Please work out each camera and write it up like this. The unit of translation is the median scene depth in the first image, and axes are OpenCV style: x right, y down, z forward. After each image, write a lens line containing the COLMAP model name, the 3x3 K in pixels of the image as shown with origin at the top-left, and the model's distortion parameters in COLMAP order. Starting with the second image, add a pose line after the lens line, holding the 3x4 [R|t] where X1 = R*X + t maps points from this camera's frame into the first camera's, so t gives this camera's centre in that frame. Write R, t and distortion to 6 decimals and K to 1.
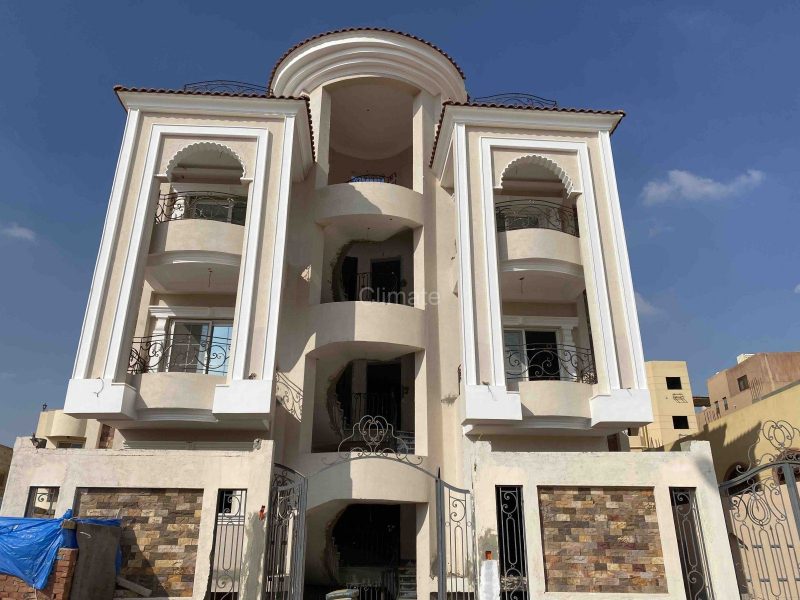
lens RADIAL K [[645.8, 0, 400.0], [0, 645.8, 300.0], [0, 0, 1]] dist [-0.010711, 0.014722]
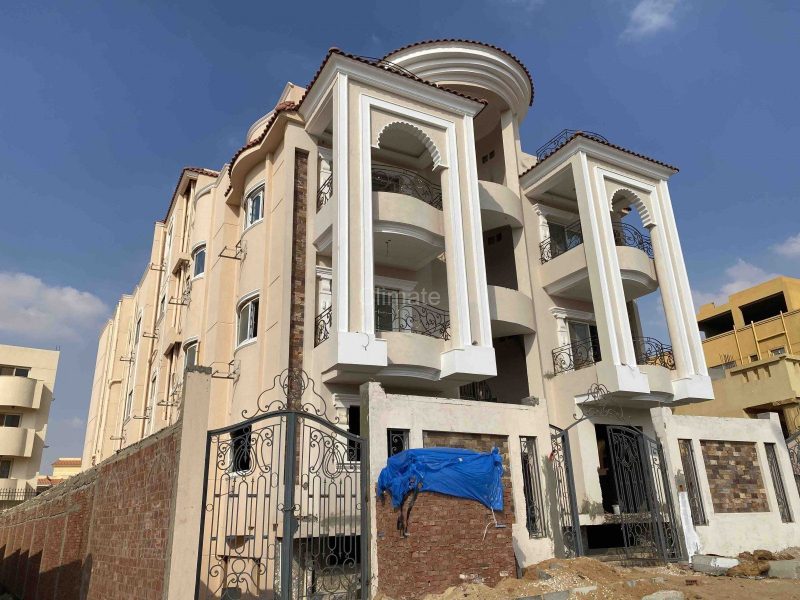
lens RADIAL K [[636.3, 0, 400.0], [0, 636.3, 300.0], [0, 0, 1]] dist [-0.001477, -0.014973]
pose [[0.907056, 0.112373, 0.405737, -0.818072], [-0.122986, 0.992408, 0.000089, 0.058511], [-0.402647, -0.049981, 0.913990, 0.021268]]
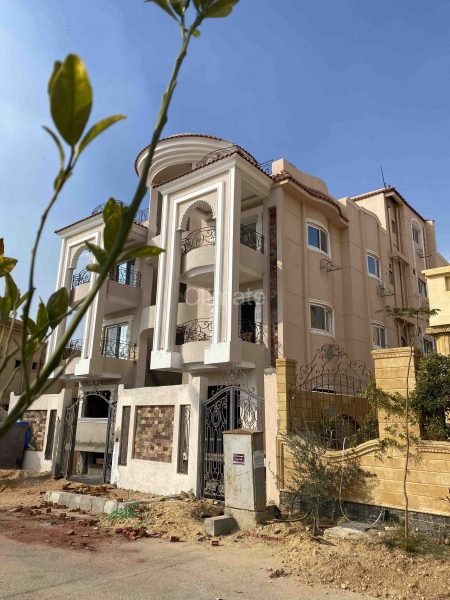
lens RADIAL K [[490.3, 0, 207.4], [0, 490.3, 286.7], [0, 0, 1]] dist [-0.021070, 0.002290]
pose [[0.693432, -0.188490, -0.695430, 1.233506], [0.240606, 0.970348, -0.023090, 0.023839], [0.679162, -0.151314, 0.718223, 0.125615]]
